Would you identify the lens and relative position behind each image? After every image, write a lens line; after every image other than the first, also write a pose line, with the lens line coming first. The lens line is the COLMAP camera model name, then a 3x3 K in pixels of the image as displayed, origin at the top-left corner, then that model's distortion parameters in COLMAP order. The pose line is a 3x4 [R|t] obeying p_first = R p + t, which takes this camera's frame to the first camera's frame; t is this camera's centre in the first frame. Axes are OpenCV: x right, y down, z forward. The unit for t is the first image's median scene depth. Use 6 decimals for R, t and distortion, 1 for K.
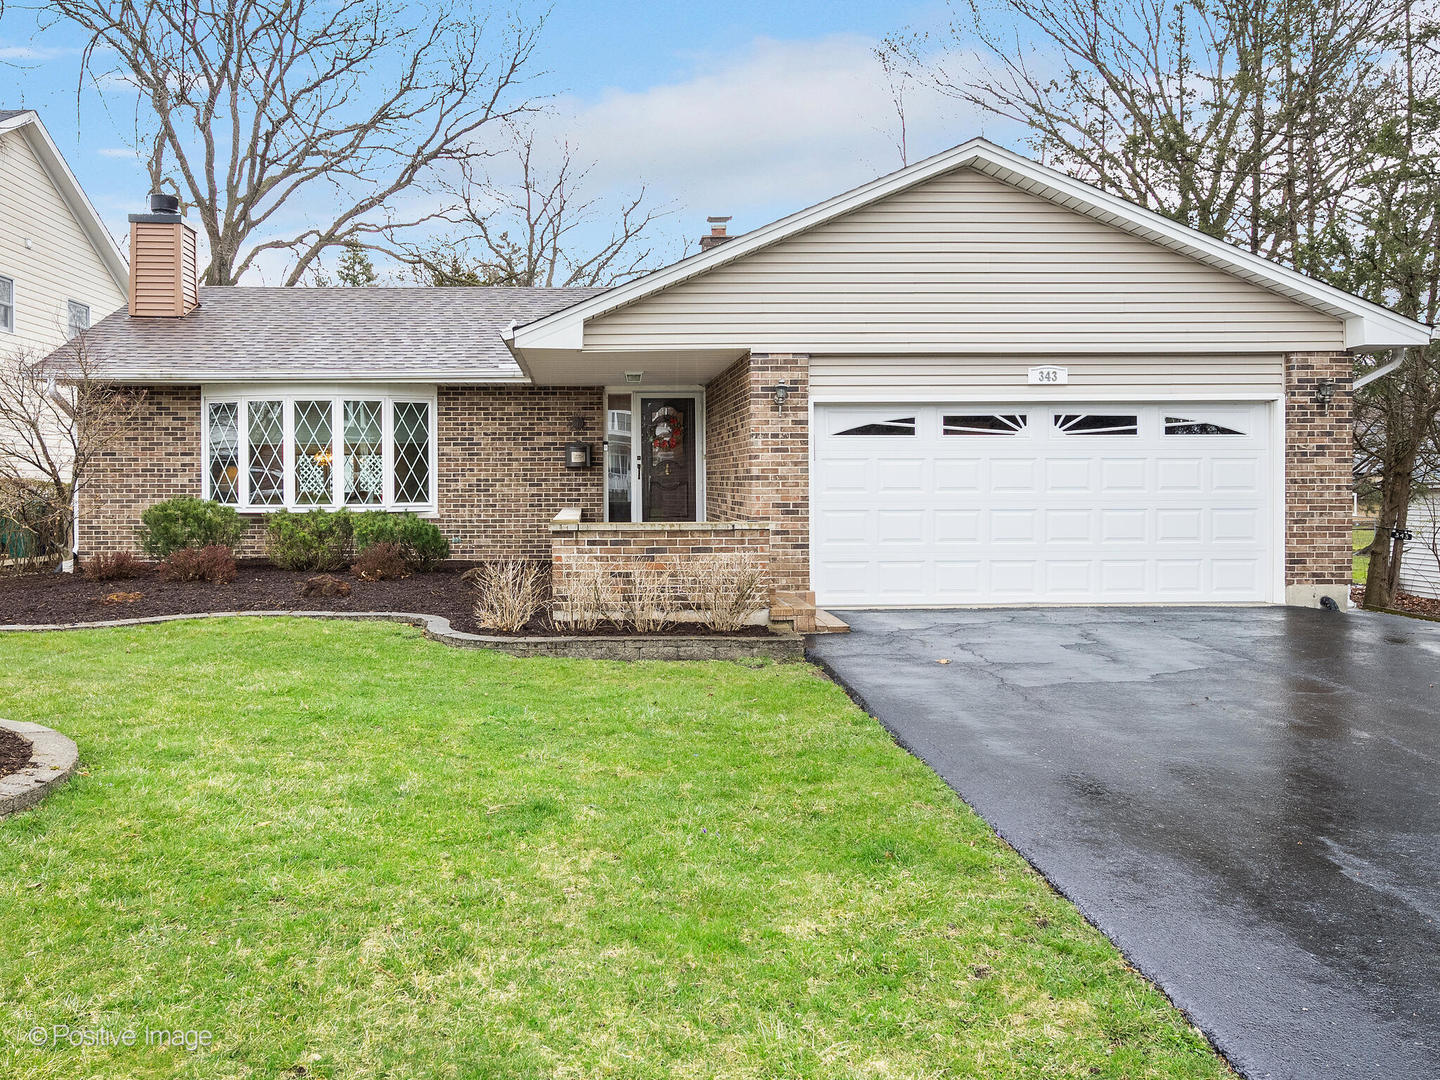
lens RADIAL K [[1122.5, 0, 720.0], [0, 1122.5, 540.0], [0, 0, 1]] dist [-0.010466, 0.000433]
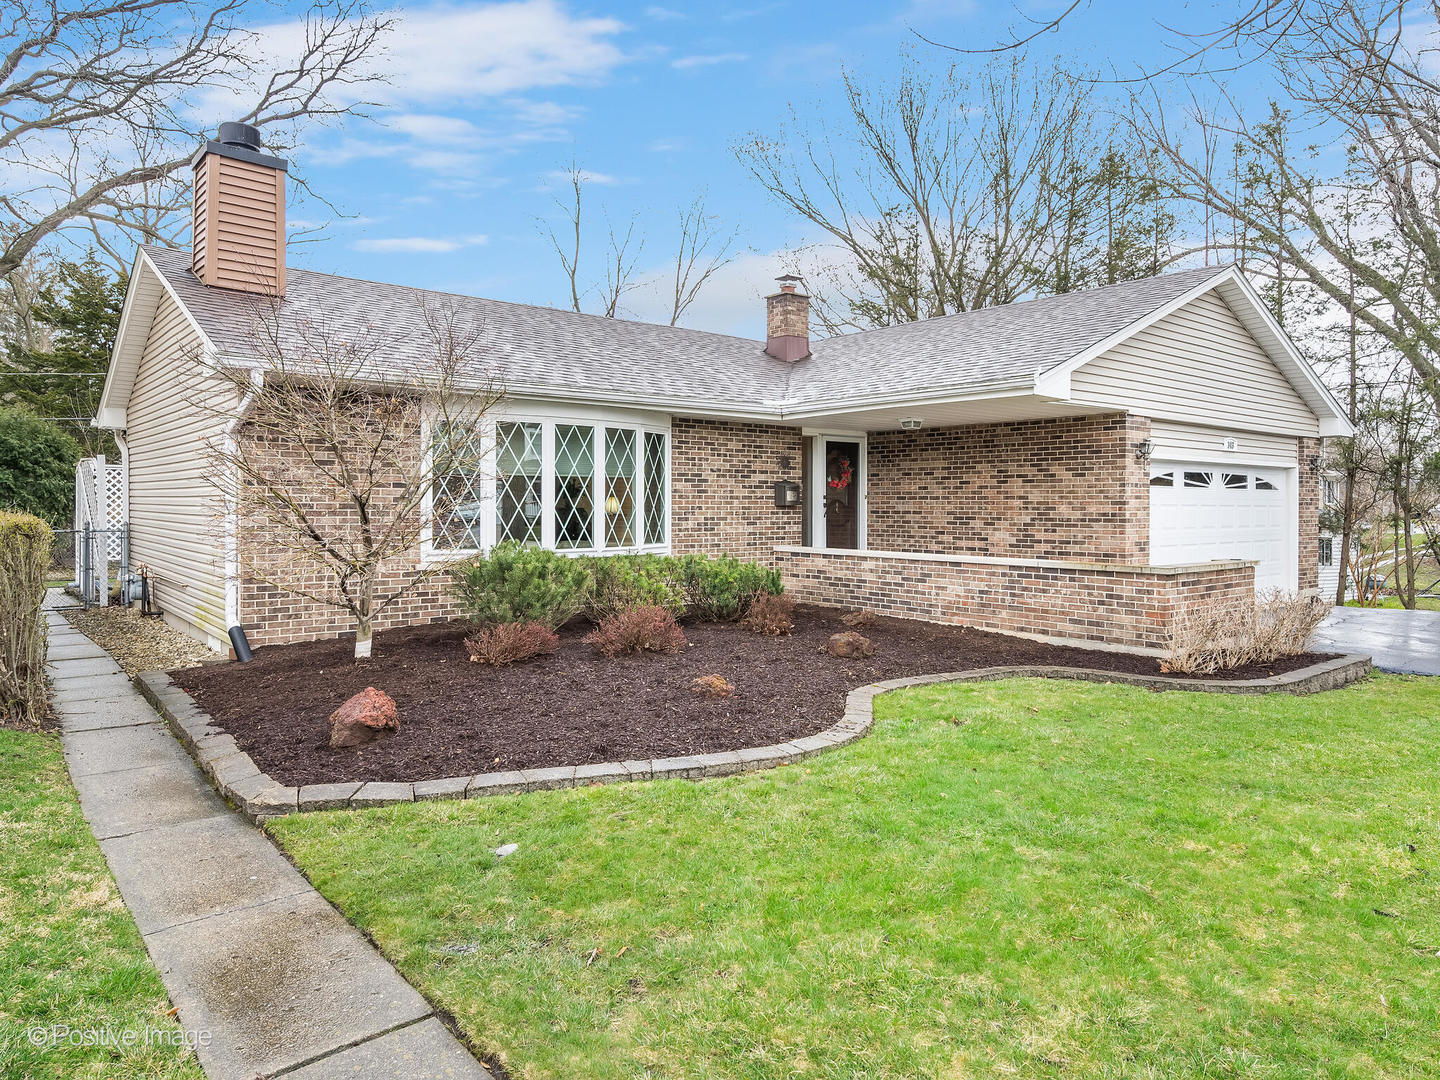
lens RADIAL K [[910.9, 0, 720.0], [0, 910.9, 540.0], [0, 0, 1]] dist [-0.005574, -0.001022]
pose [[0.797538, -0.016242, 0.603050, -0.671285], [0.024565, 0.999683, -0.005562, -0.030854], [-0.602769, 0.019250, 0.797684, 0.380726]]
